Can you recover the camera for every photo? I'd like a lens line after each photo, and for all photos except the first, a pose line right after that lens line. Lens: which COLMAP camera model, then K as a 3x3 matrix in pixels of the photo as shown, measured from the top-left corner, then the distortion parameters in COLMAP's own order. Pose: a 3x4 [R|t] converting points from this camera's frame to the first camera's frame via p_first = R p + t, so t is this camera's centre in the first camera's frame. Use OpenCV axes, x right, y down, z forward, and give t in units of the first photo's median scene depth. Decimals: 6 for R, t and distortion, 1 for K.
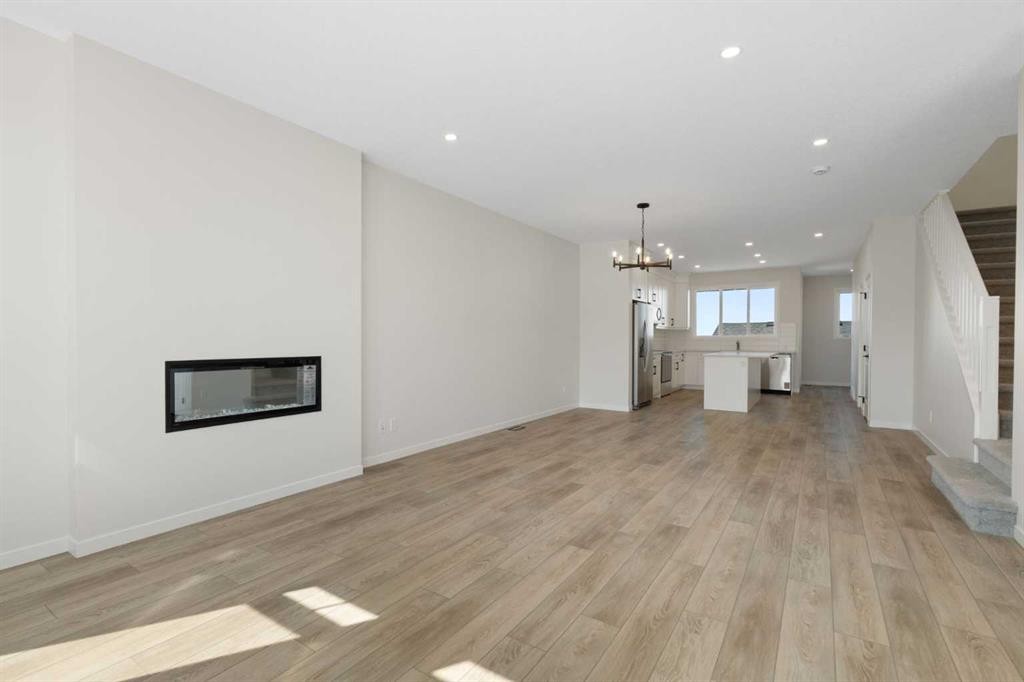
lens RADIAL K [[504.6, 0, 473.0], [0, 504.6, 350.2], [0, 0, 1]] dist [-0.002265, -0.000129]
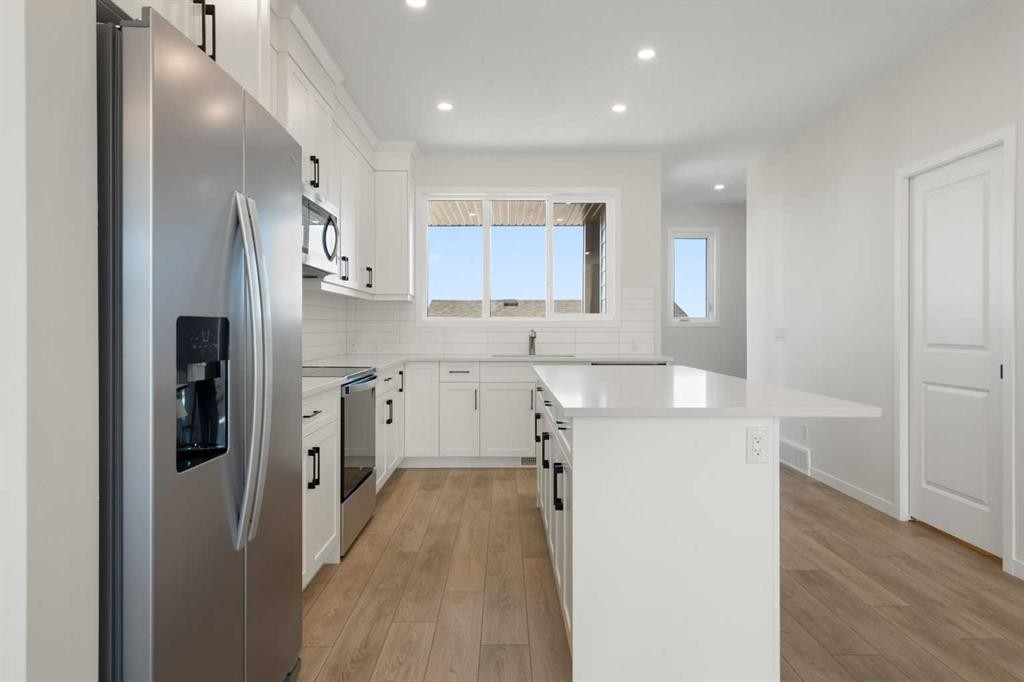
lens RADIAL K [[620.8, 0, 511.1], [0, 620.8, 327.7], [0, 0, 1]] dist [0.004669, 0.001007]
pose [[0.821794, -0.003298, 0.569775, 0.251935], [0.015281, 0.999751, -0.016254, -0.014428], [-0.569579, 0.022064, 0.821640, 0.652262]]
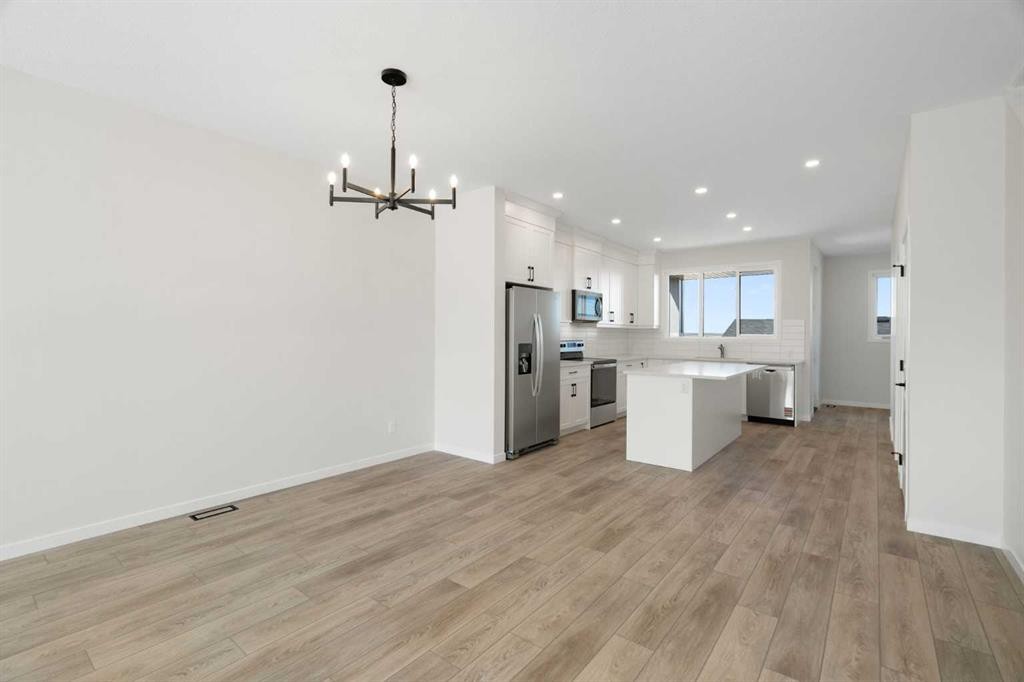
lens RADIAL K [[466.2, 0, 506.7], [0, 466.2, 335.5], [0, 0, 1]] dist [-0.000245, -0.000120]
pose [[0.996775, 0.000609, -0.080248, 0.290950], [-0.002255, 0.999789, -0.020419, -0.018182], [0.080219, 0.020534, 0.996566, 0.340696]]
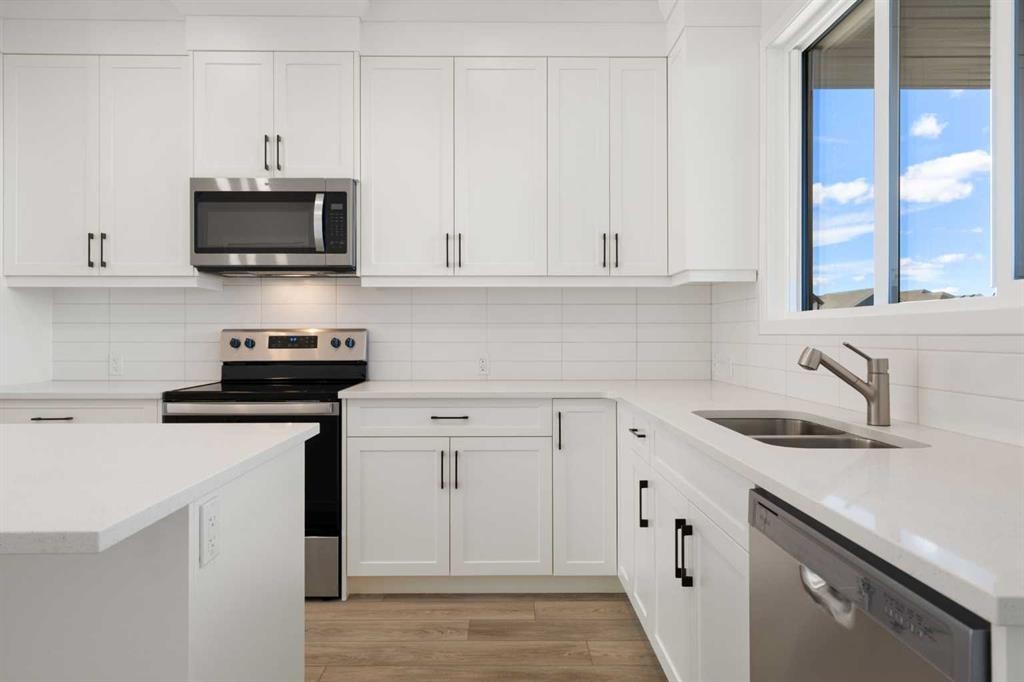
lens RADIAL K [[664.7, 0, 527.3], [0, 664.7, 333.8], [0, 0, 1]] dist [-0.000644, -0.000549]
pose [[0.561531, -0.000111, -0.827456, 0.653083], [-0.016625, 0.999797, -0.011417, -0.020523], [0.827289, 0.020167, 0.561415, 0.900347]]
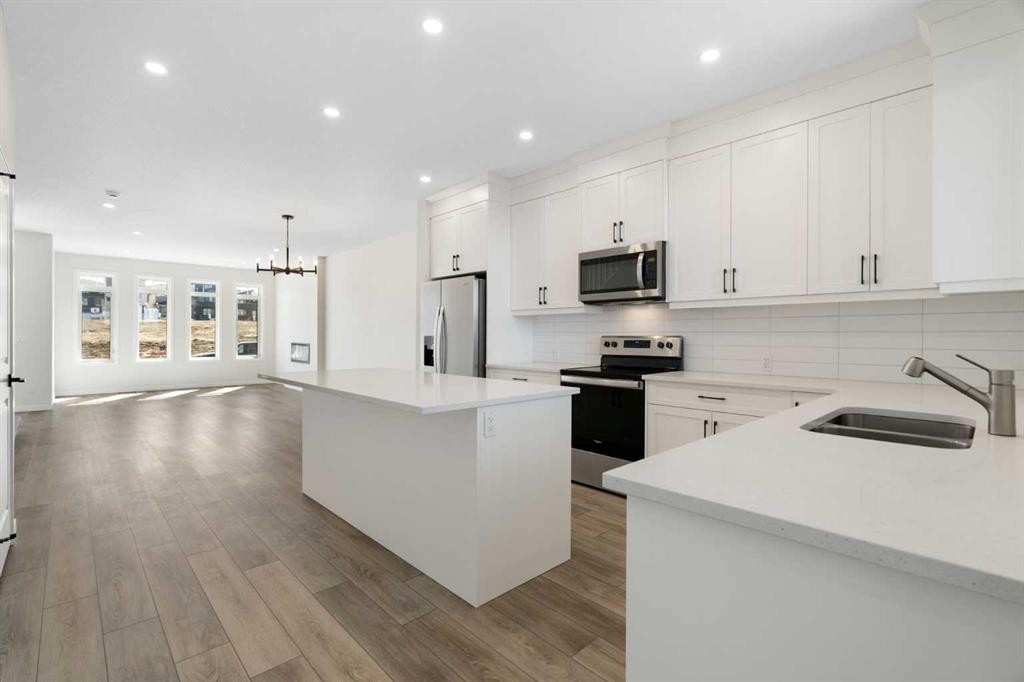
lens RADIAL K [[466.2, 0, 506.7], [0, 466.2, 335.5], [0, 0, 1]] dist [-0.000245, -0.000120]
pose [[-0.223563, -0.004015, -0.974681, 0.705293], [-0.025865, 0.999664, 0.001815, -0.023063], [0.974346, 0.025616, -0.223591, 0.967977]]
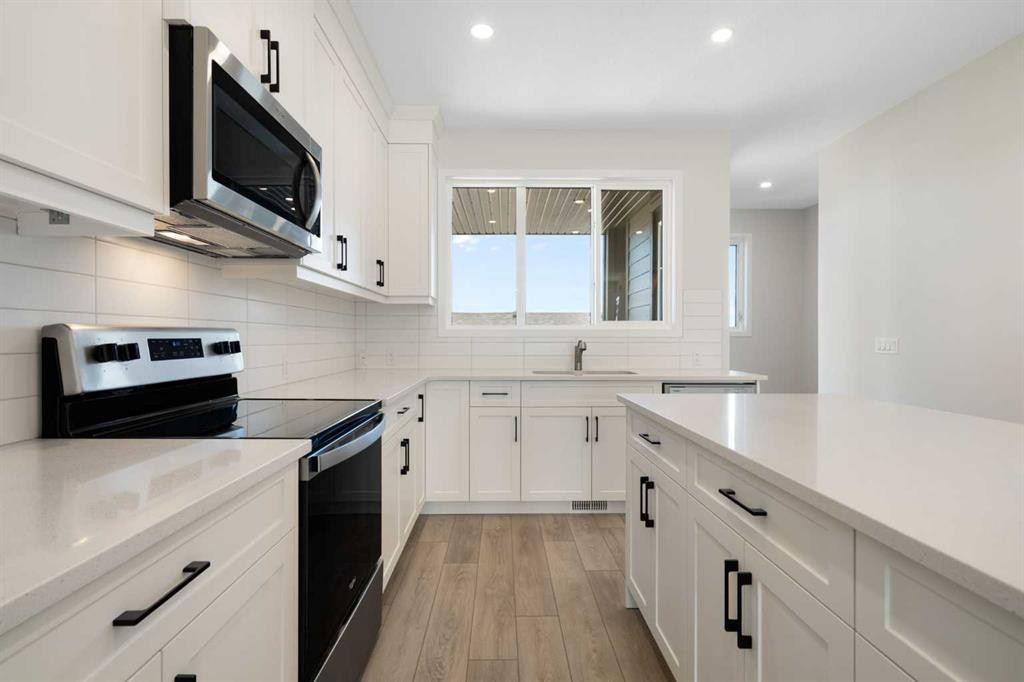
lens RADIAL K [[494.9, 0, 507.5], [0, 494.9, 337.9], [0, 0, 1]] dist [-0.000051, 0.000064]
pose [[0.821066, -0.003589, 0.570821, 0.324728], [0.015002, 0.999771, -0.015292, -0.017786], [-0.570636, 0.021119, 0.820932, 0.813096]]
